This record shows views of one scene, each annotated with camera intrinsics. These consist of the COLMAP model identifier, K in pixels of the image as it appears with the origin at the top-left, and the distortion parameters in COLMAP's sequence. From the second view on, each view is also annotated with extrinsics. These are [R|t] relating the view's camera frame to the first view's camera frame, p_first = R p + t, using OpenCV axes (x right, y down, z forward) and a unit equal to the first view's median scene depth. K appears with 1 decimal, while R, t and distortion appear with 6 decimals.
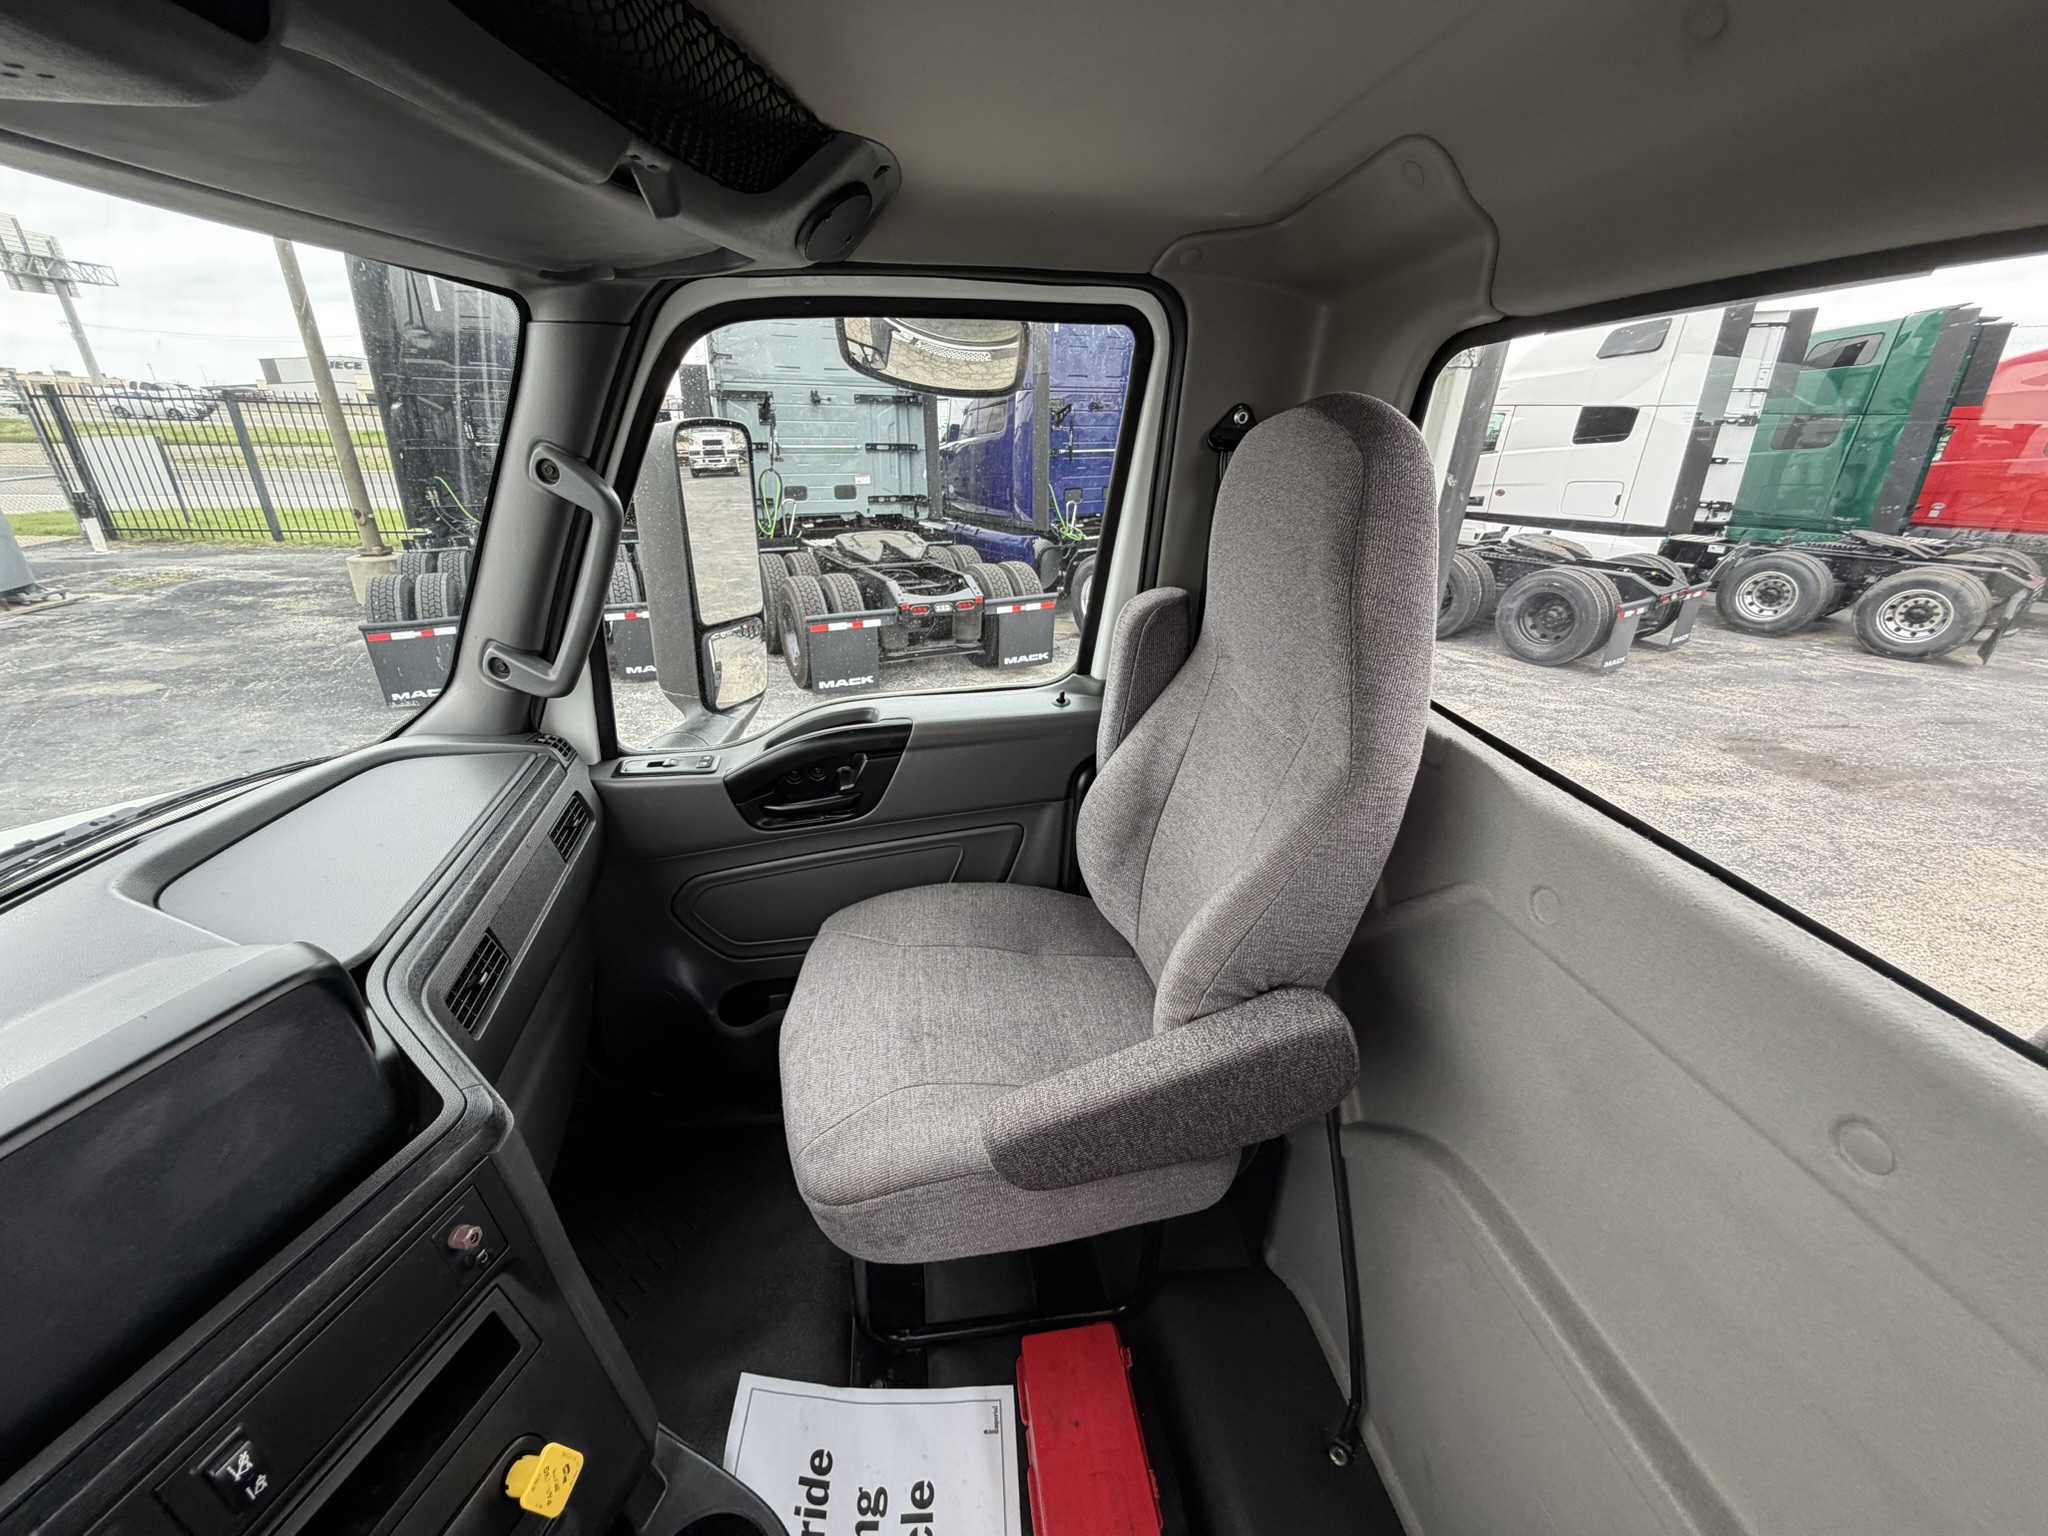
lens RADIAL K [[816.1, 0, 1013.0], [0, 816.1, 770.6], [0, 0, 1]] dist [-0.000058, 0.000116]
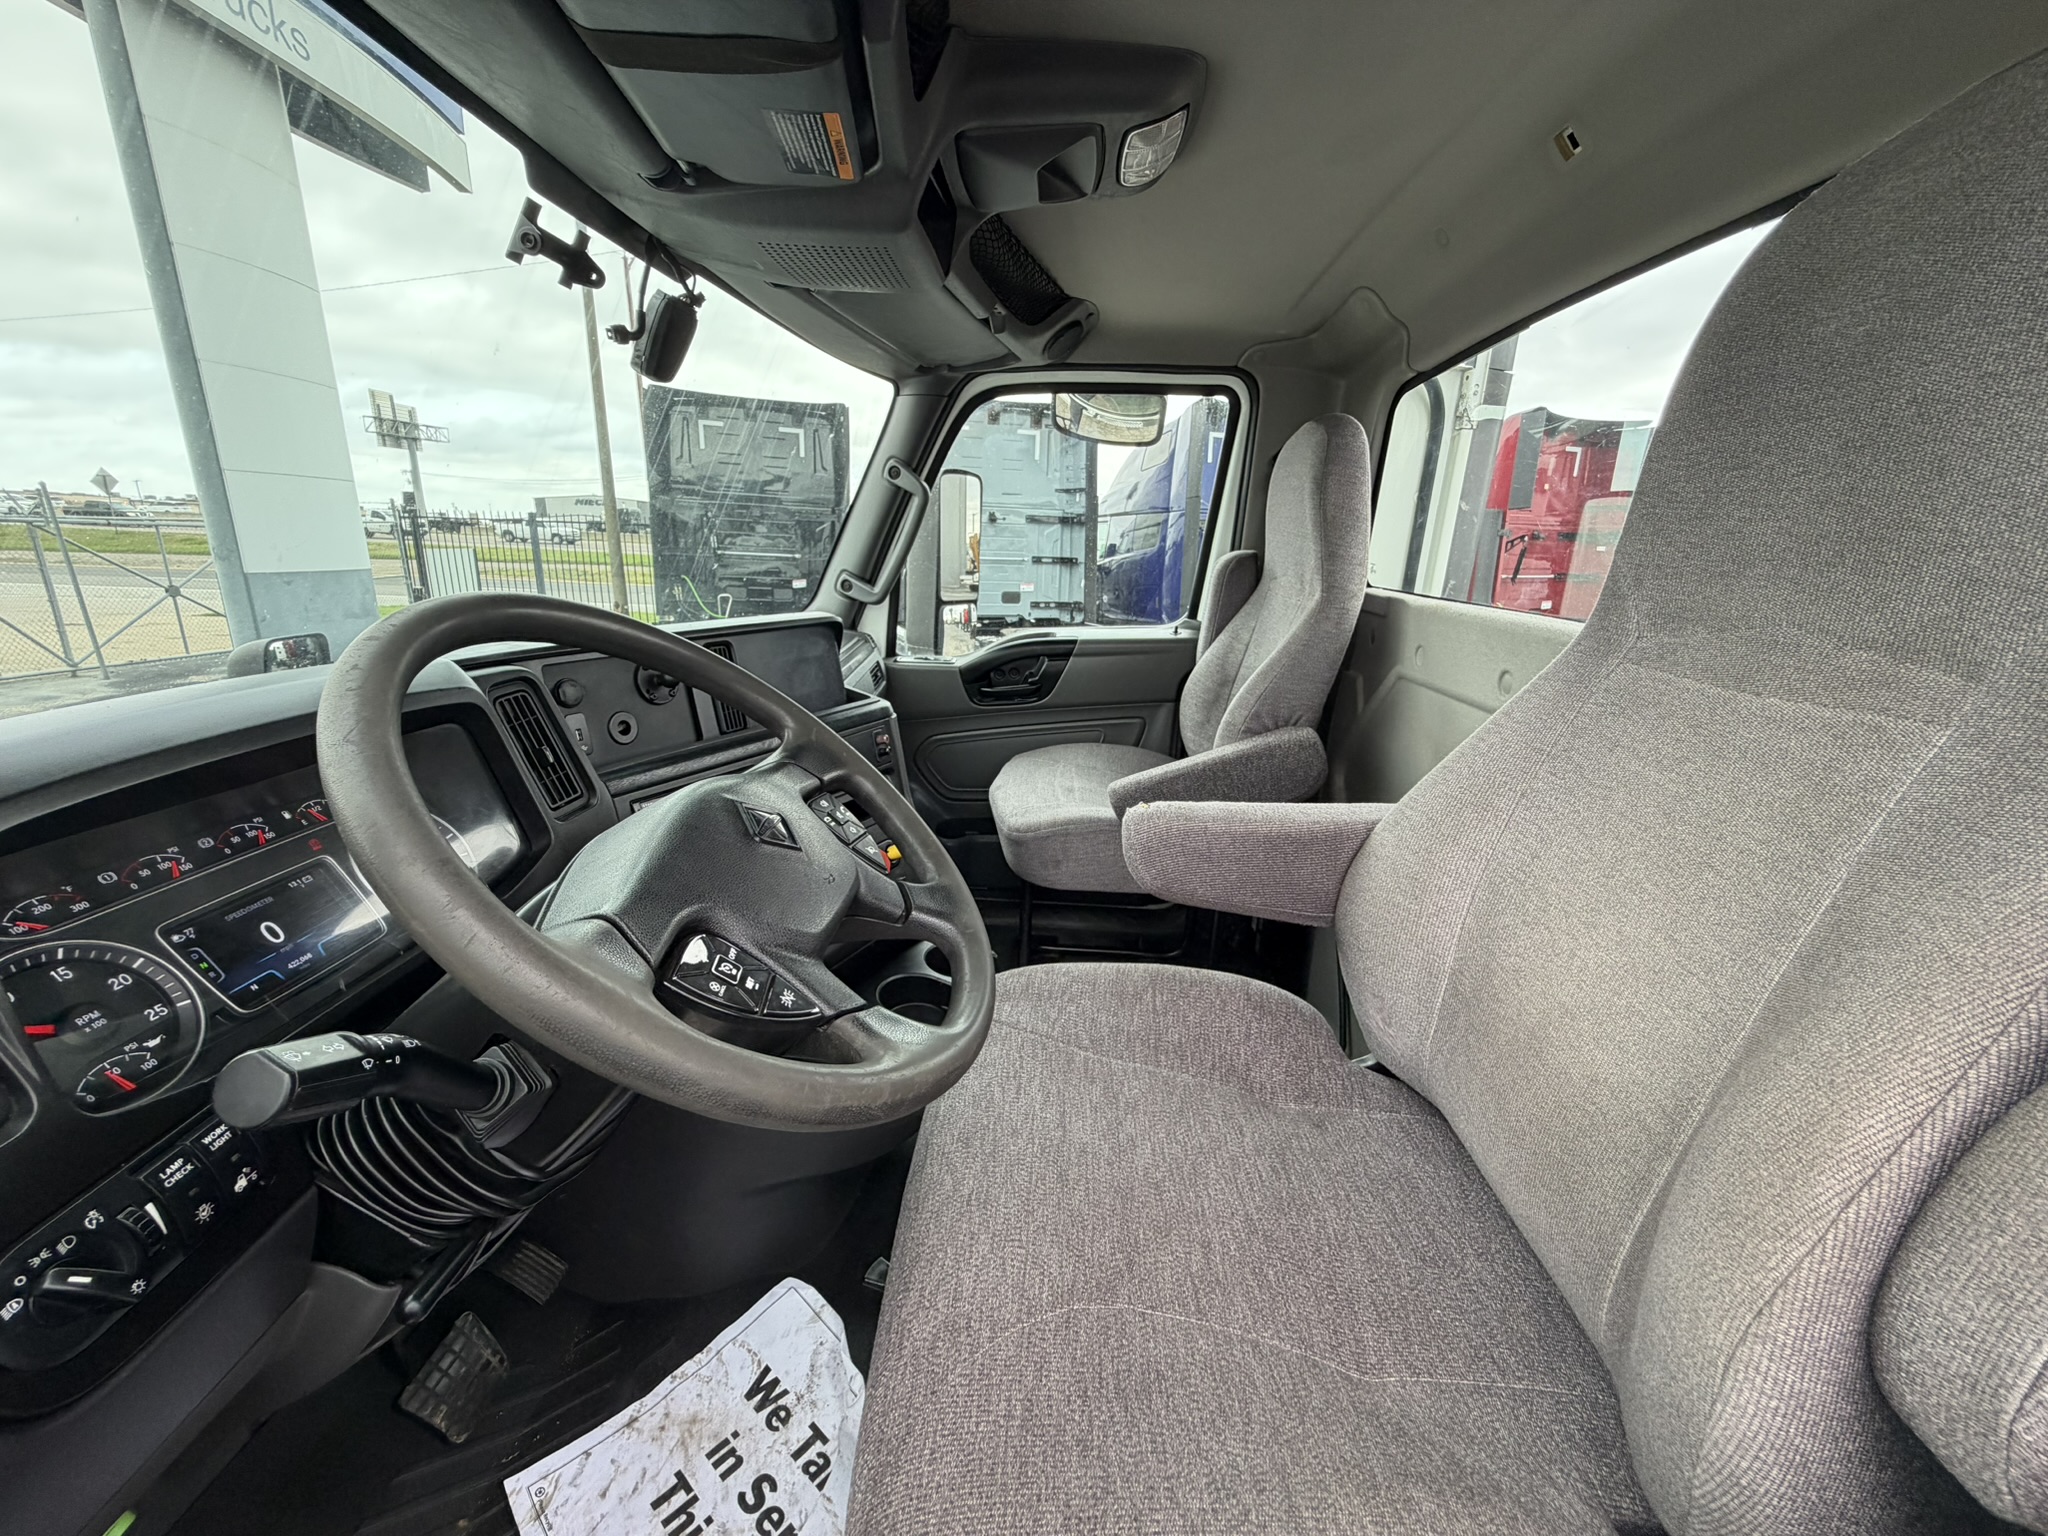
lens RADIAL K [[816.1, 0, 1013.0], [0, 816.1, 770.6], [0, 0, 1]] dist [-0.000058, 0.000116]
pose [[0.983434, 0.058832, -0.171454, 0.042708], [-0.083388, 0.986671, -0.139740, 0.469540], [0.160948, 0.151723, 0.975231, -0.574898]]
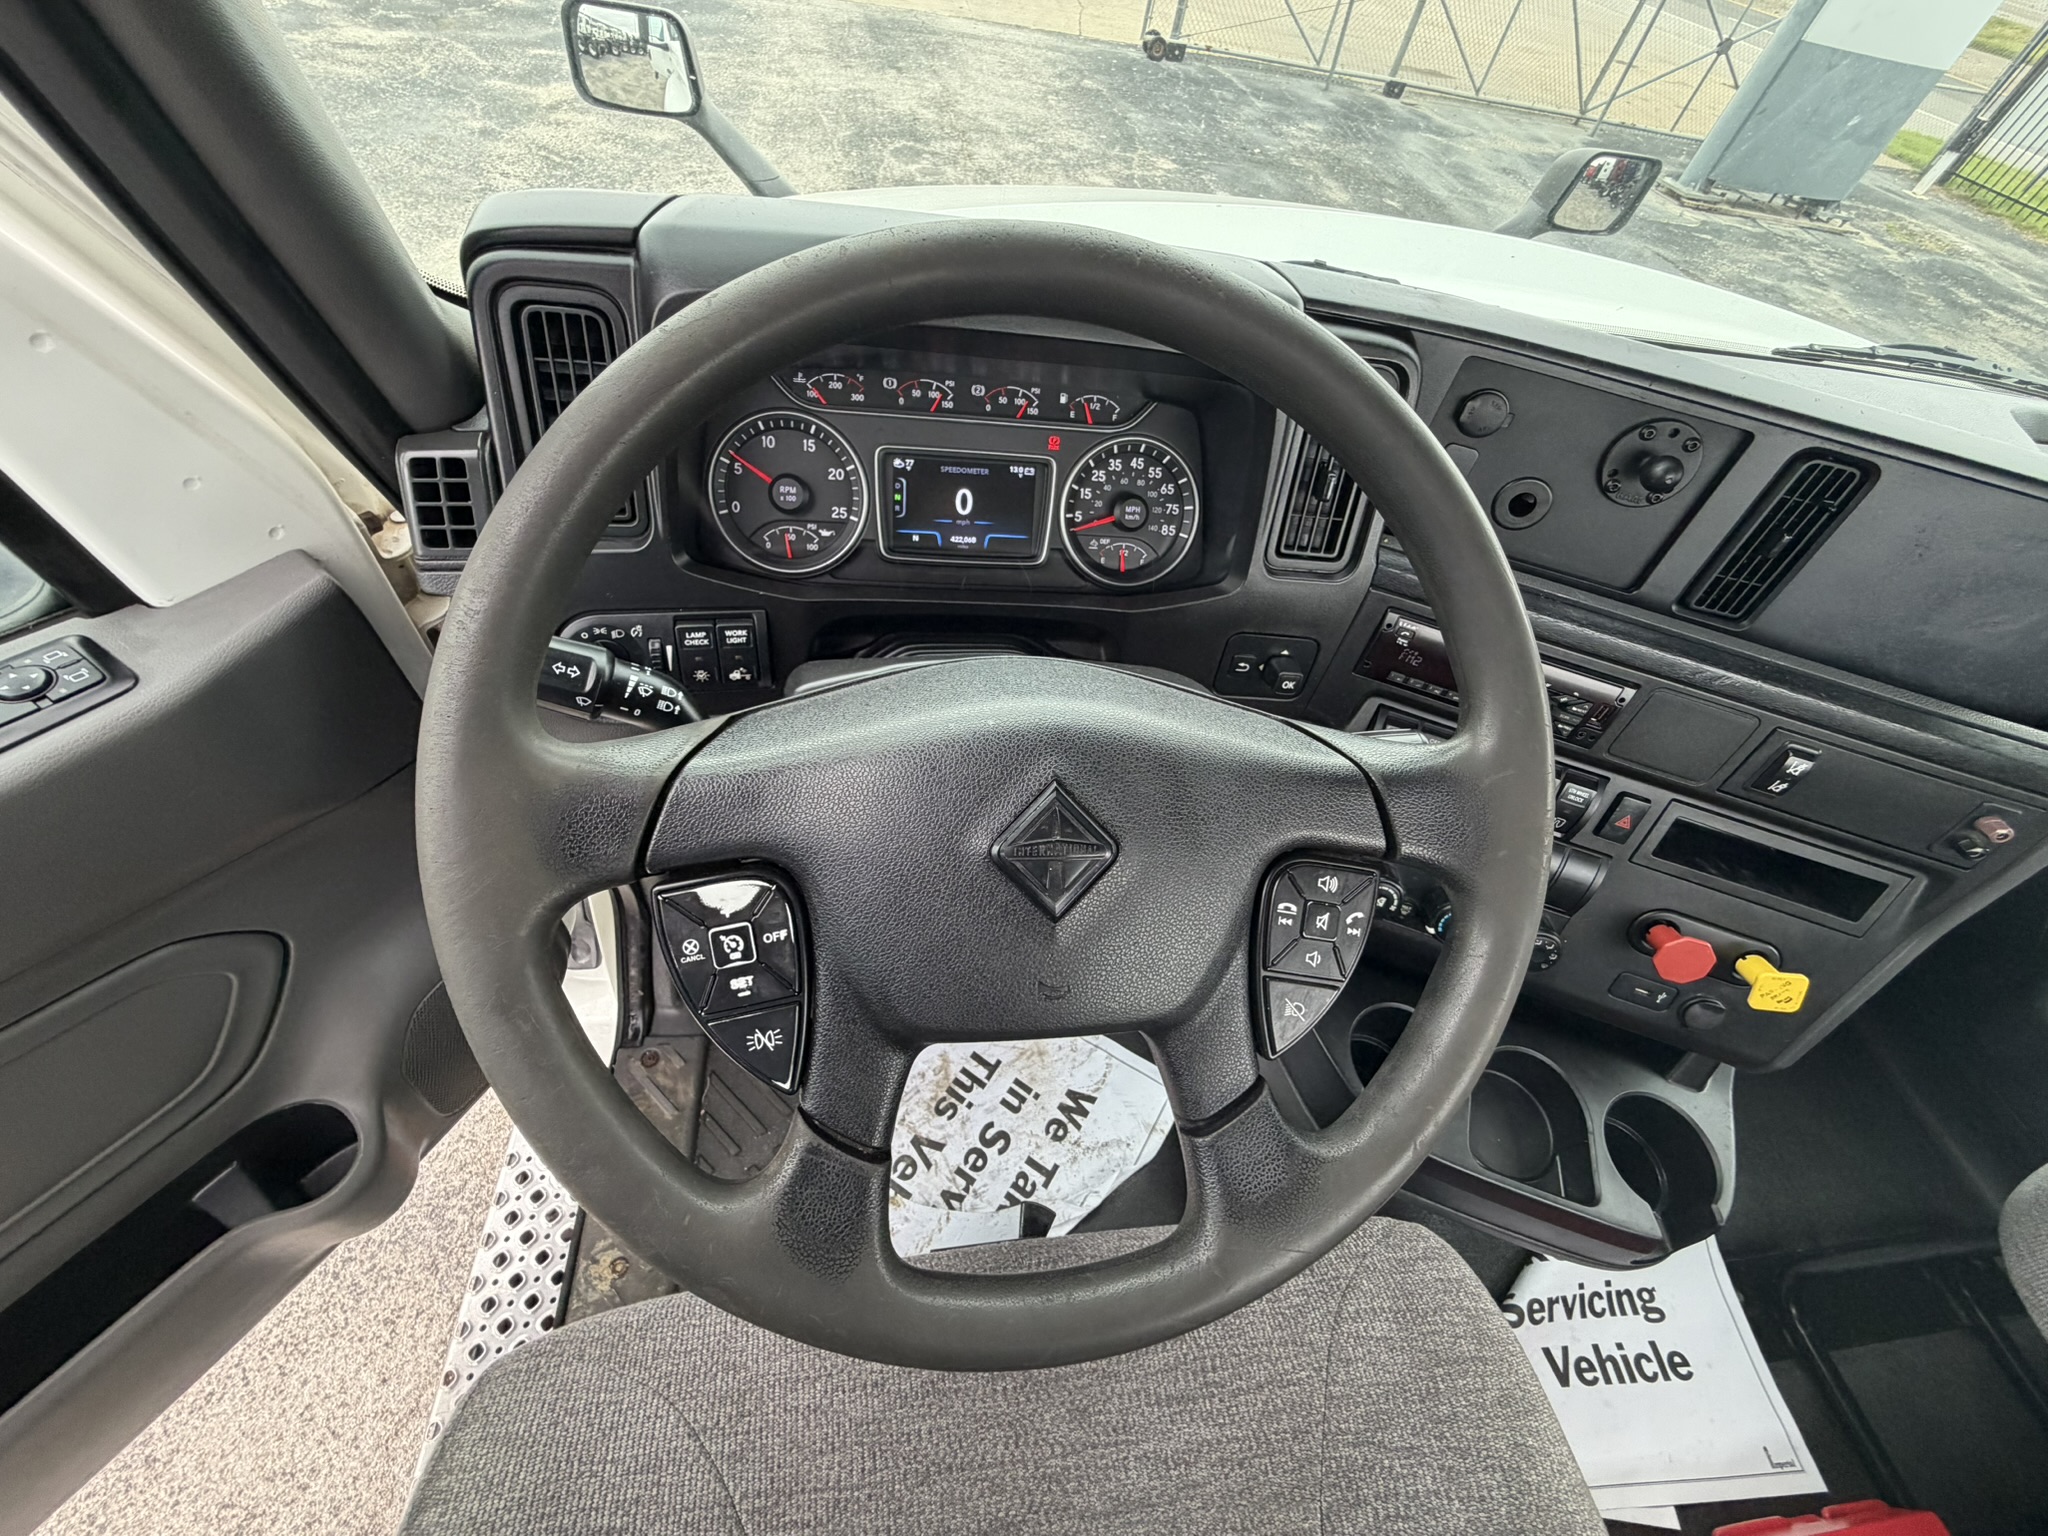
lens RADIAL K [[830.0, 0, 1027.4], [0, 830.0, 772.3], [0, 0, 1]] dist [0.010727, -0.009577]
pose [[-0.005791, 0.773589, -0.633661, -0.022255], [-0.537174, 0.532074, 0.654478, 0.239424], [0.843451, 0.344176, 0.412471, -0.240178]]
